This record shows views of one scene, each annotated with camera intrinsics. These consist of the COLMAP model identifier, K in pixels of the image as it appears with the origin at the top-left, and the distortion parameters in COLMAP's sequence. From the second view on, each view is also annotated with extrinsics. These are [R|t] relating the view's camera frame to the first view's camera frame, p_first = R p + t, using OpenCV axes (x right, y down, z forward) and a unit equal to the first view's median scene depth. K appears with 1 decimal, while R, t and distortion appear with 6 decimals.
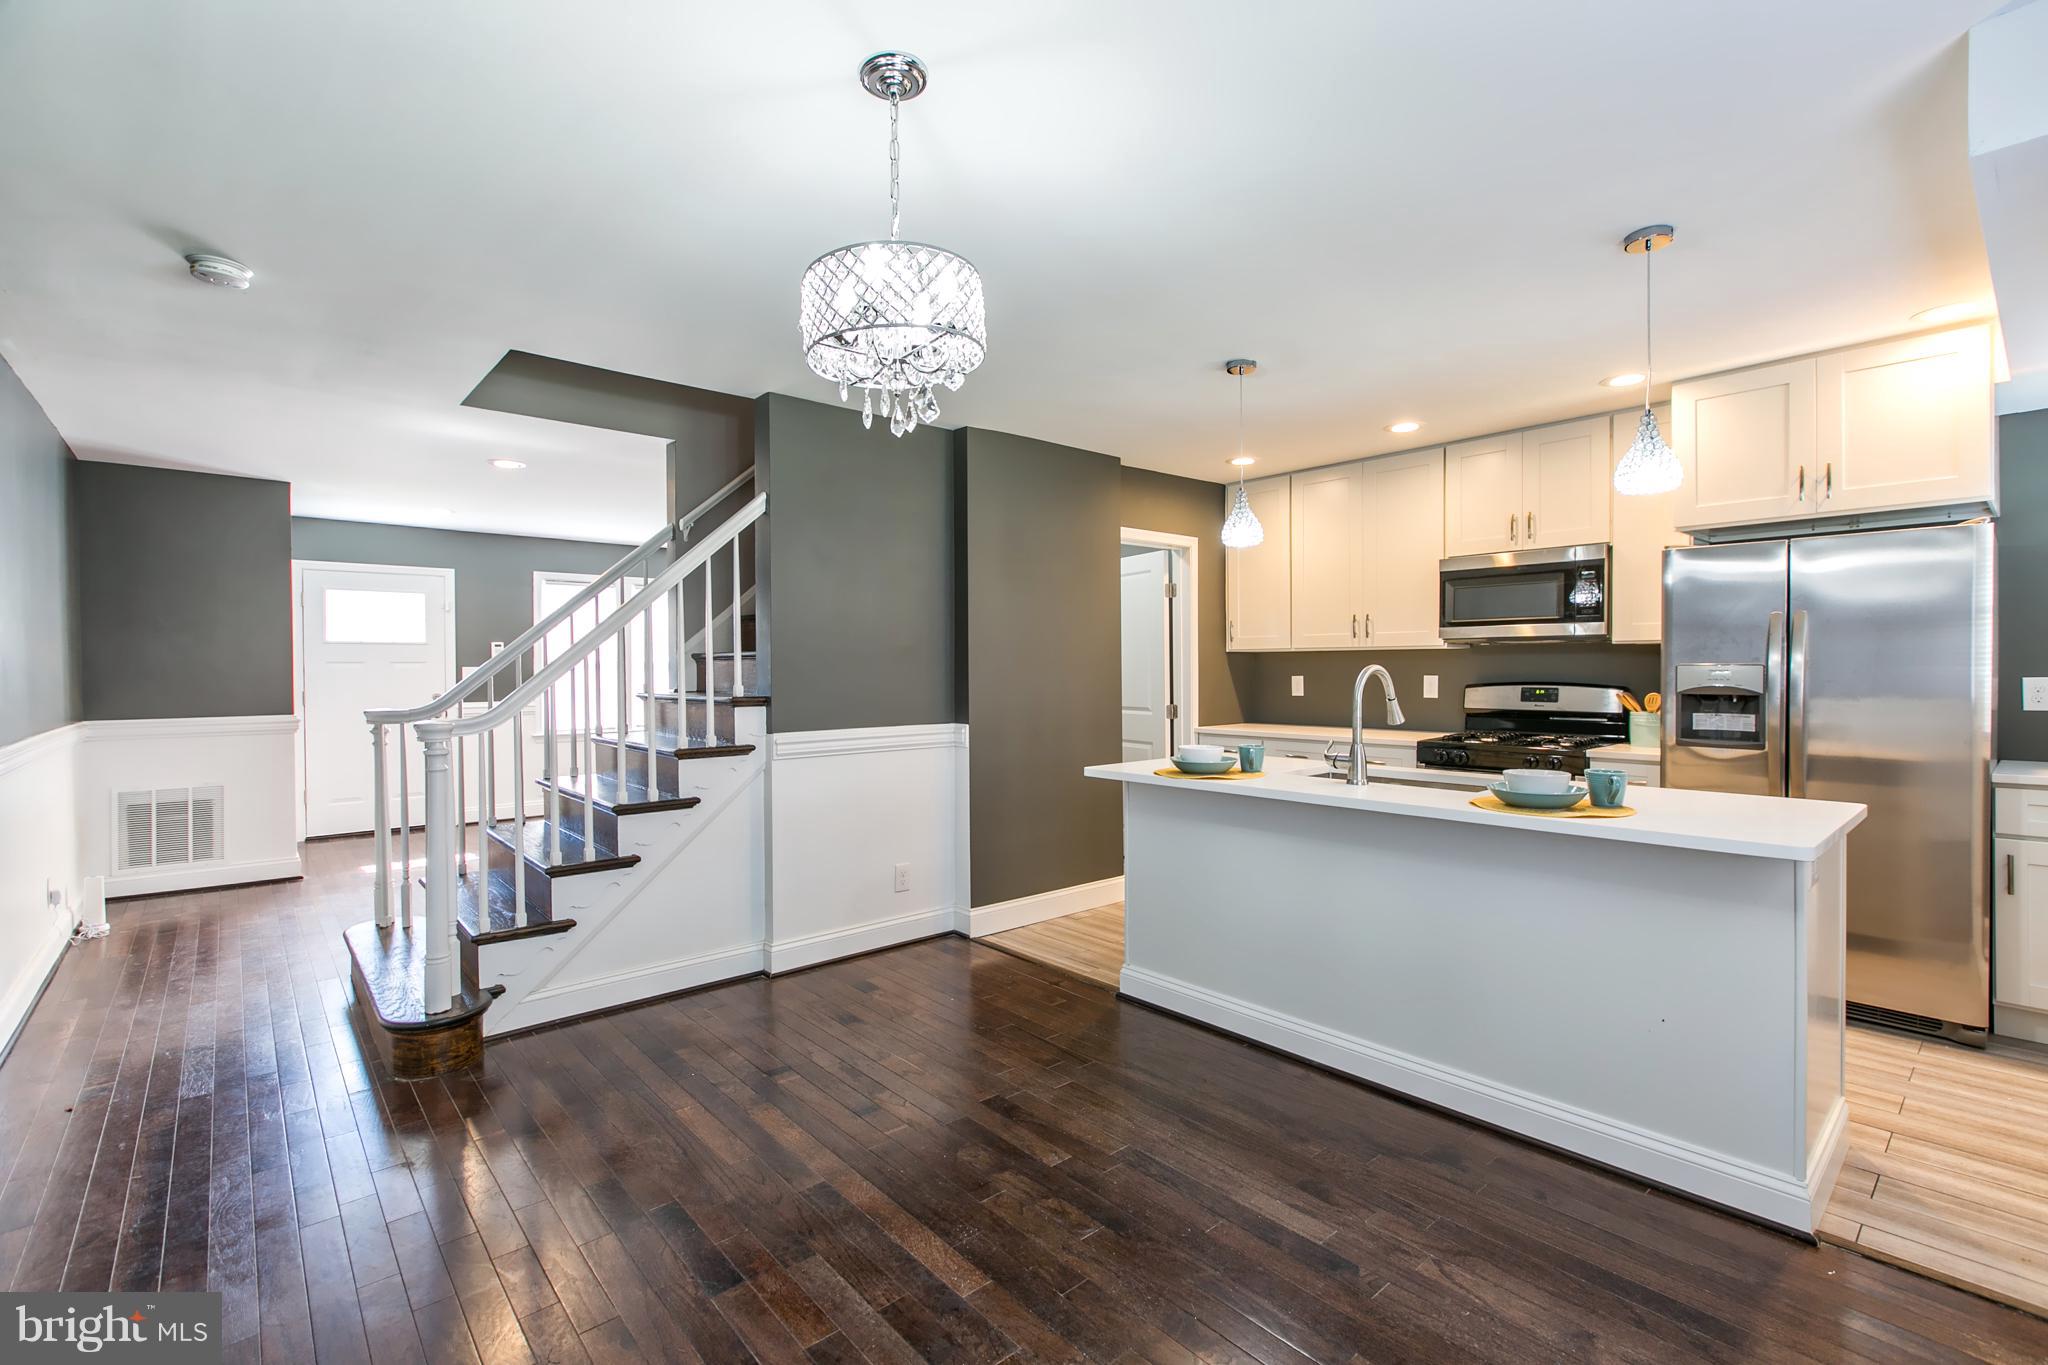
lens RADIAL K [[908.4, 0, 1029.0], [0, 908.4, 676.4], [0, 0, 1]] dist [0.001216, -0.001473]
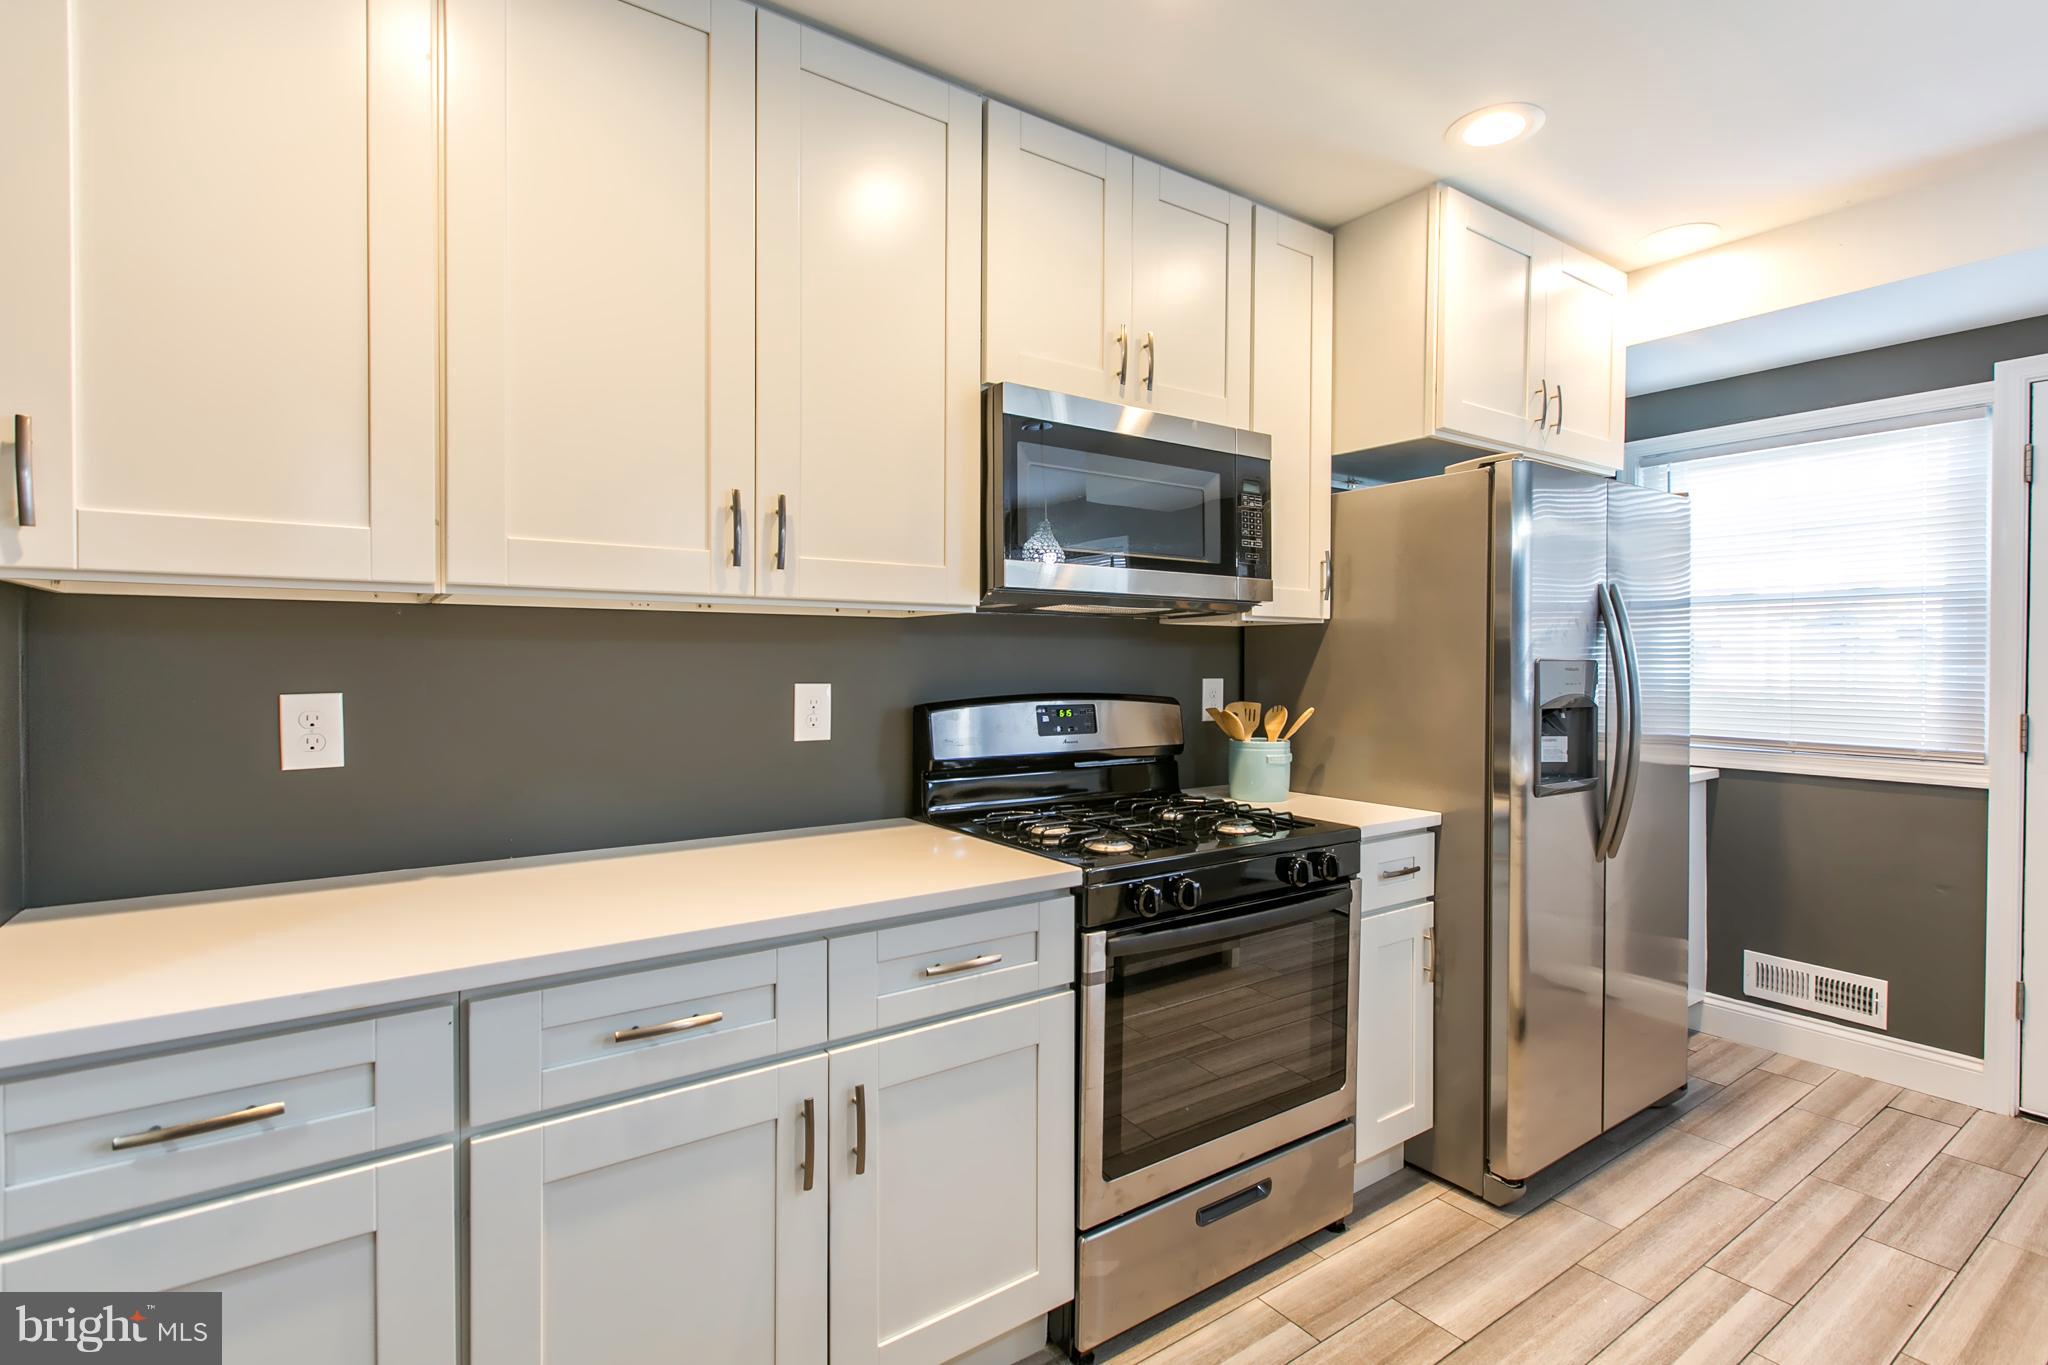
lens RADIAL K [[991.1, 0, 1133.9], [0, 991.1, 669.6], [0, 0, 1]] dist [-0.003488, -0.000651]
pose [[0.063922, -0.005734, 0.997938, 0.037951], [0.007811, 0.999956, 0.005245, -0.009883], [-0.997924, 0.007459, 0.063964, 1.038653]]
